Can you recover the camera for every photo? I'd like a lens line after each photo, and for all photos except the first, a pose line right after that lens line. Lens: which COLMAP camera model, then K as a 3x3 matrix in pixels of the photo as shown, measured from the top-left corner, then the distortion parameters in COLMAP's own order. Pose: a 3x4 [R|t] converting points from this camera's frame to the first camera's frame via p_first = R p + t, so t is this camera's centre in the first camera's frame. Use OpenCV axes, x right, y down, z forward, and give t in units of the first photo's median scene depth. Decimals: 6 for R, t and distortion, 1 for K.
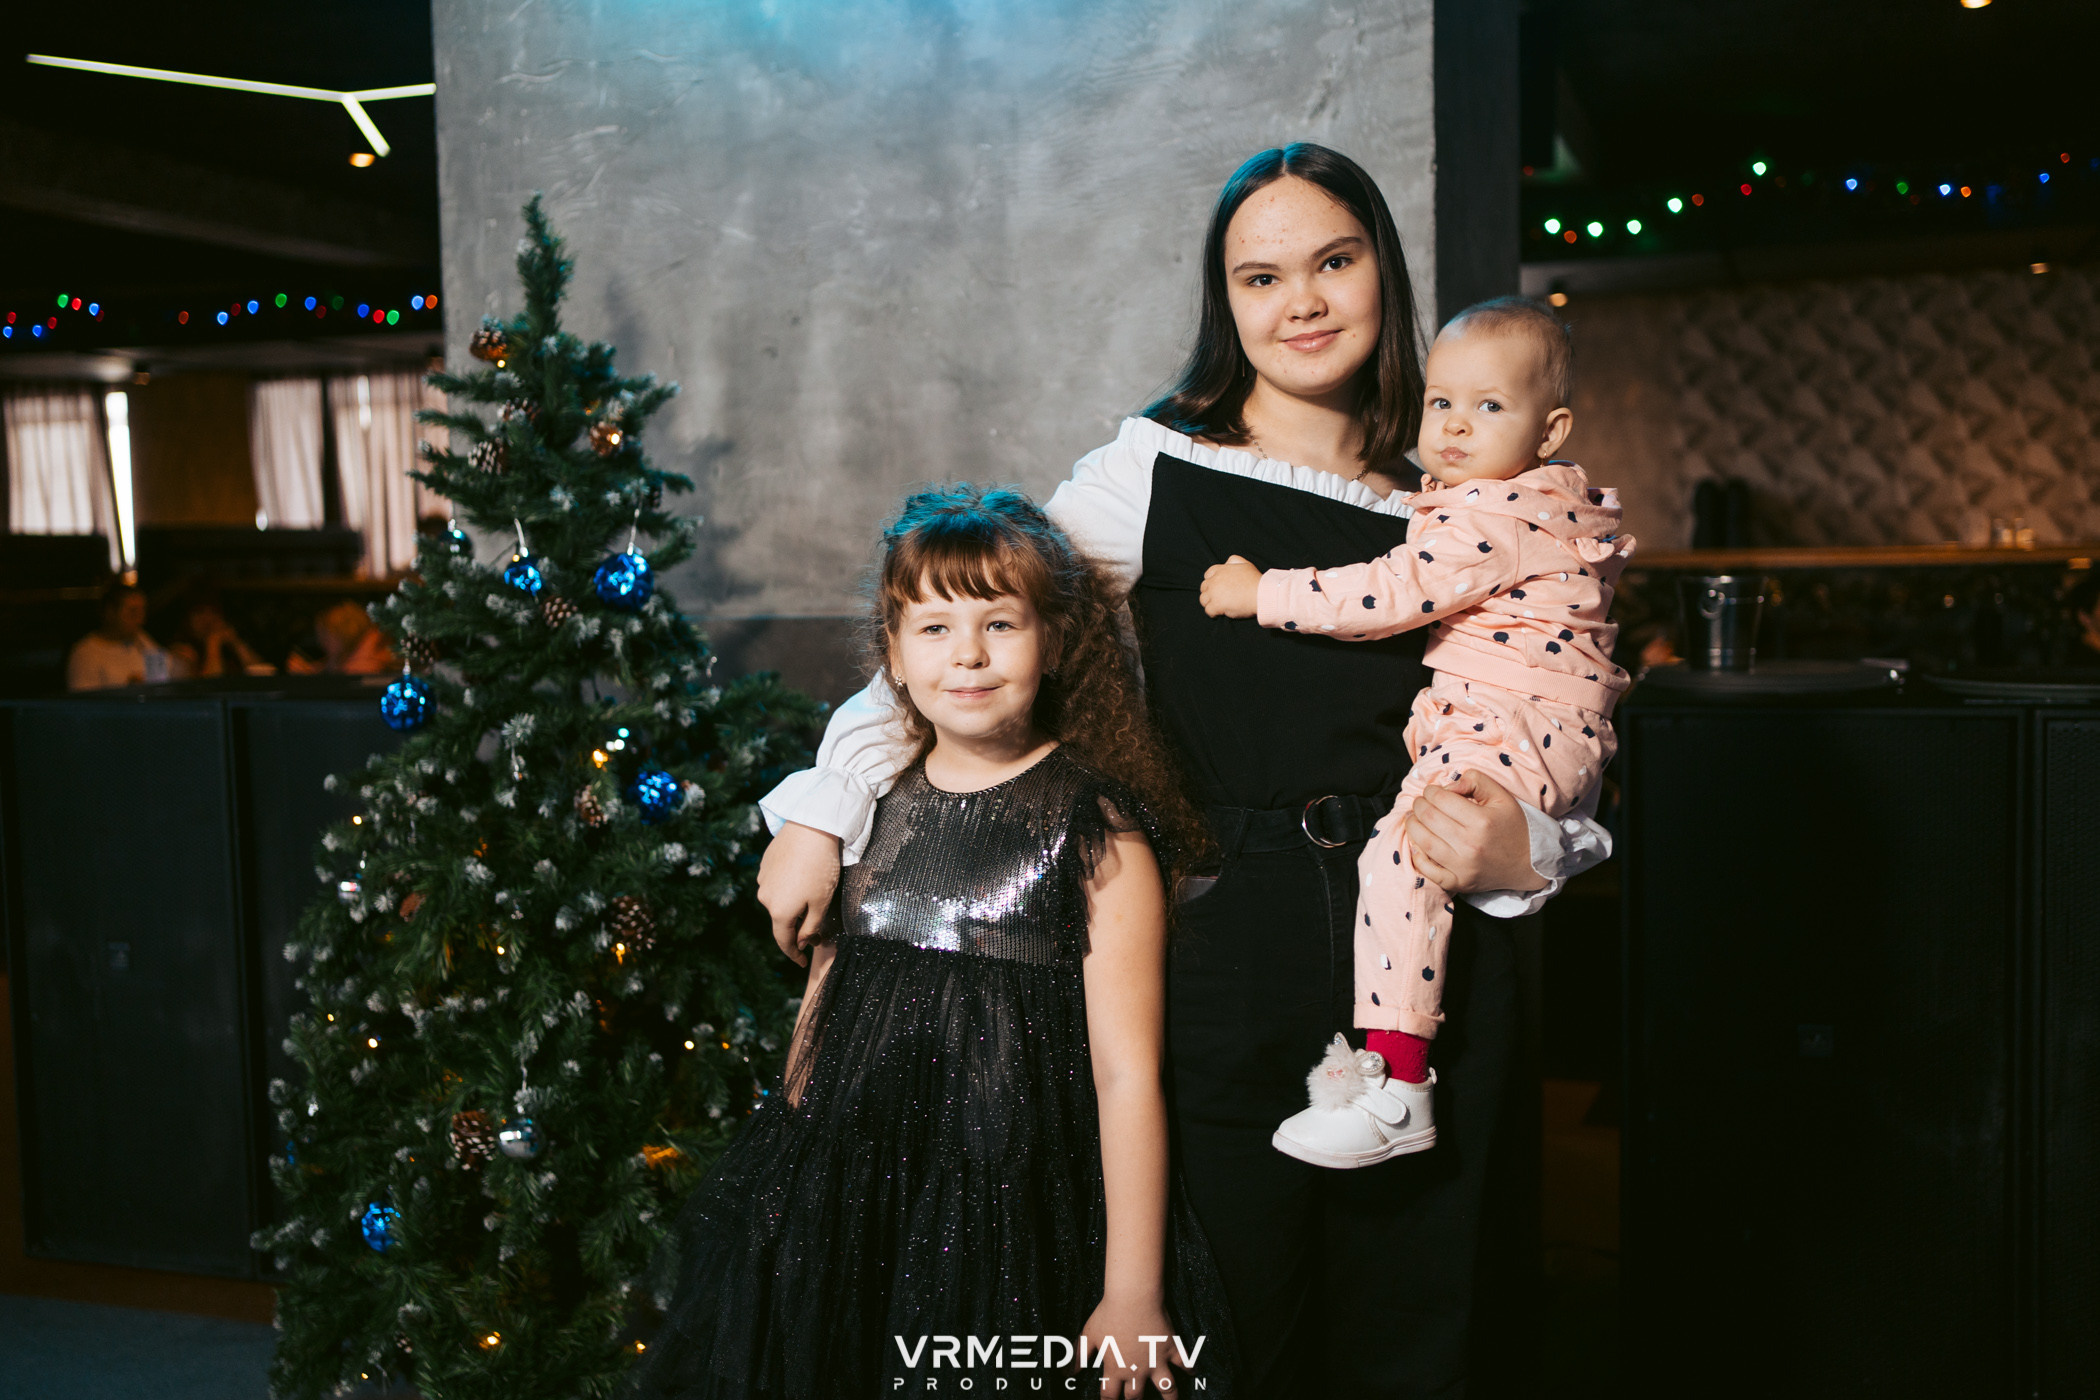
lens RADIAL K [[2231.0, 0, 1036.8], [0, 2231.0, 682.7], [0, 0, 1]] dist [-0.020700, 0.158793]
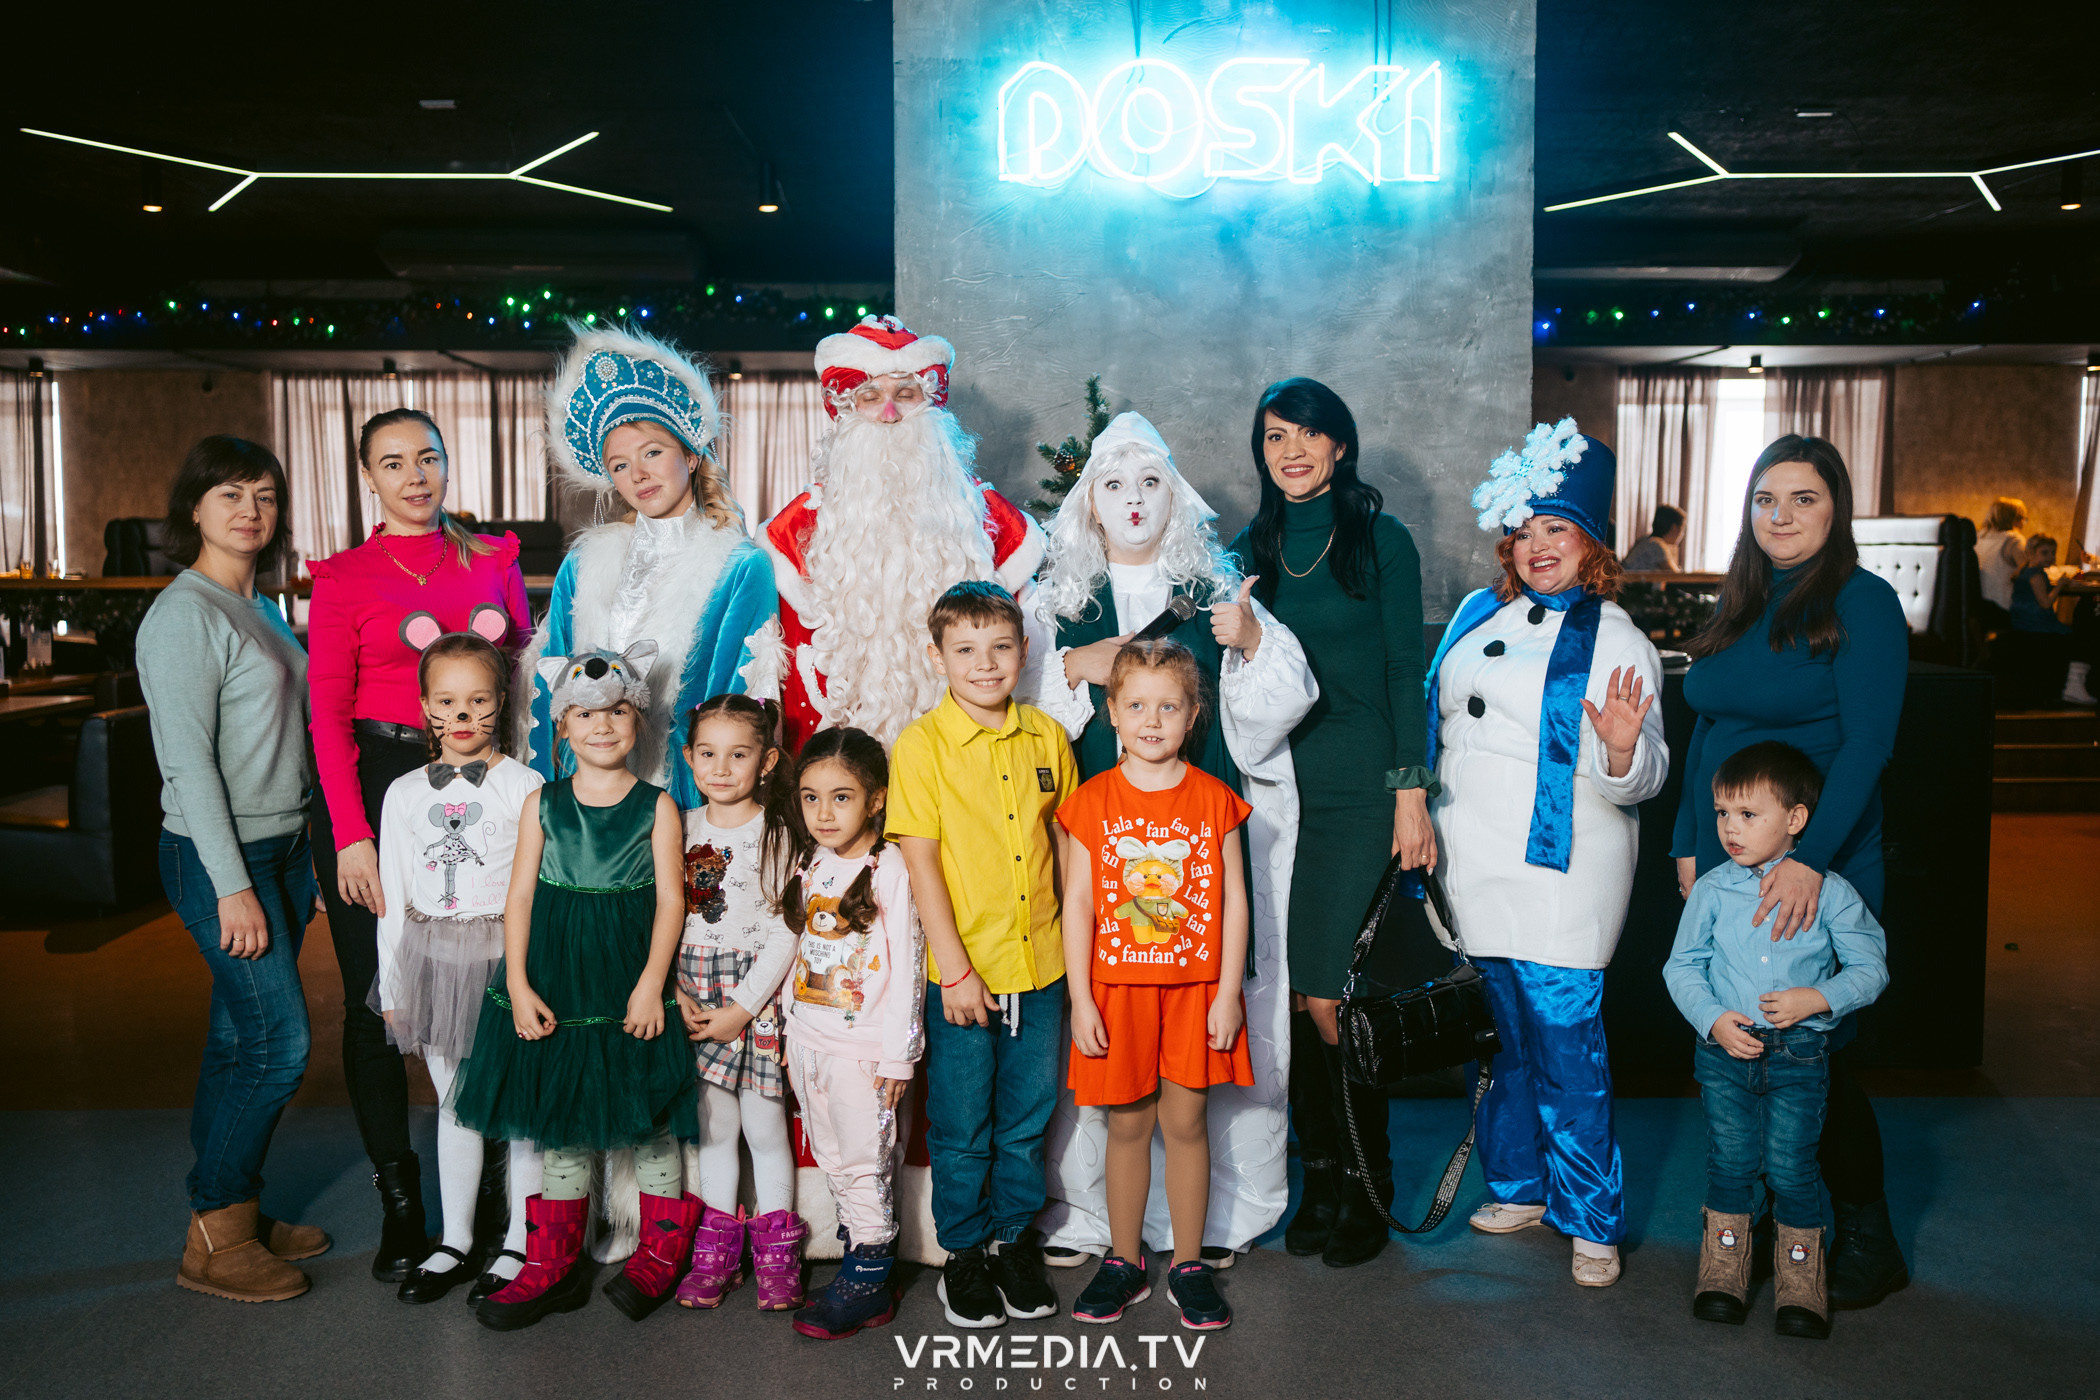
lens RADIAL K [[2121.6, 0, 1046.0], [0, 2121.6, 697.0], [0, 0, 1]] dist [-0.033939, 0.172506]
pose [[0.928871, -0.008908, 0.370296, -0.770256], [0.005651, 0.999935, 0.009878, 0.008202], [-0.370360, -0.007083, 0.928861, -0.432838]]
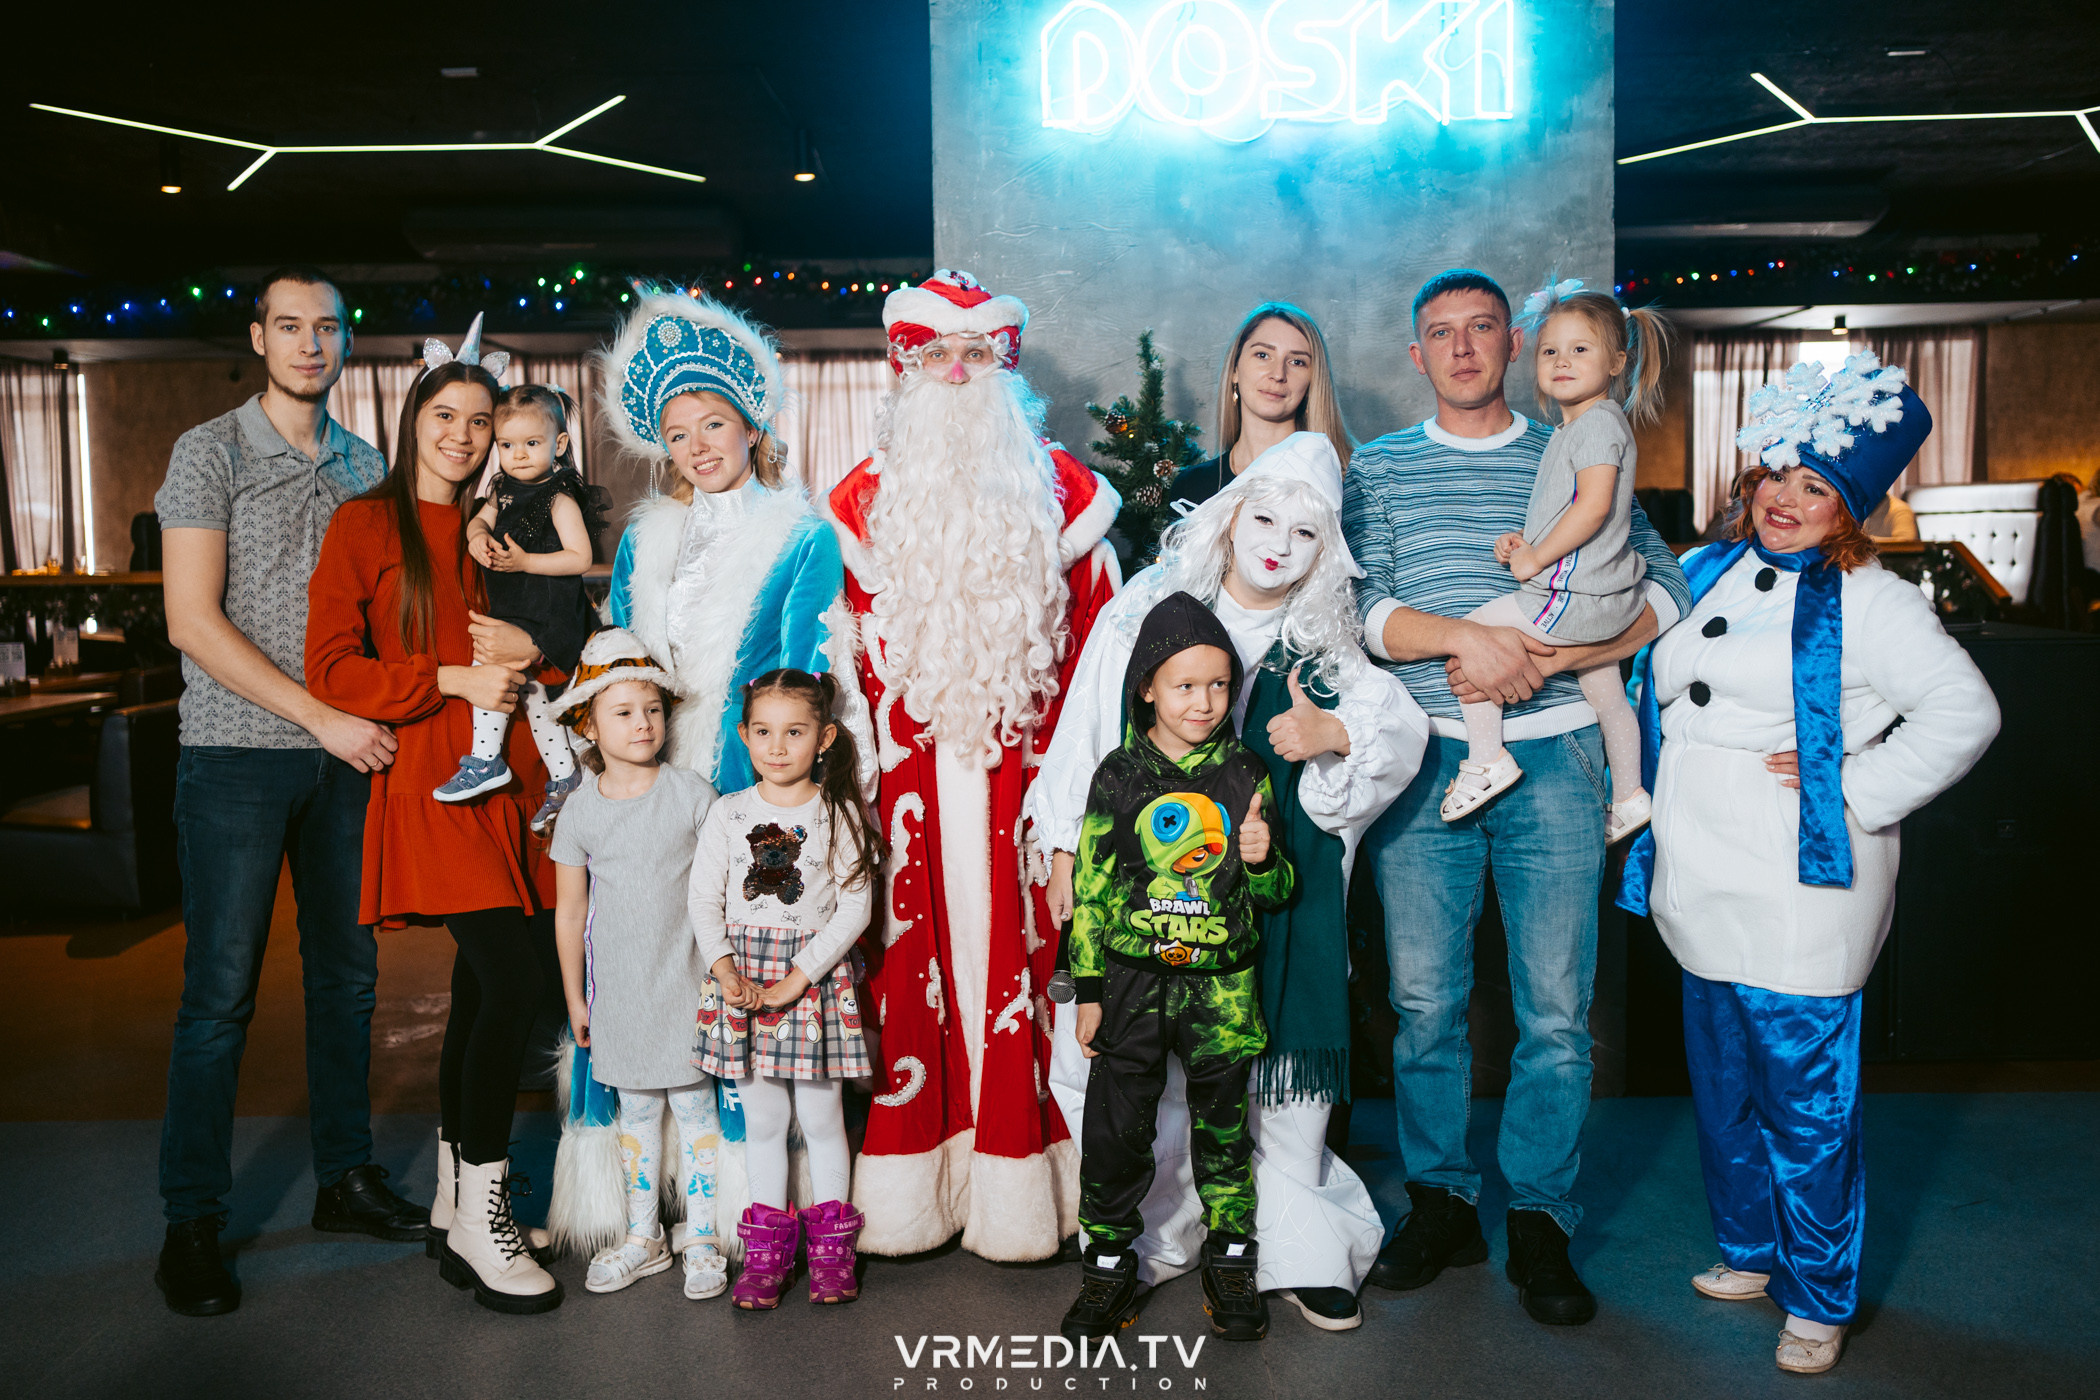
lens RADIAL K [[2169.7, 0, 1046.3], [0, 2169.7, 696.4], [0, 0, 1]] dist [-0.034984, 0.172262]
pose [[0.937702, -0.022101, 0.346736, -0.748449], [0.018870, 0.999741, 0.012693, 0.018882], [-0.346927, -0.005360, 0.937877, -0.379937]]
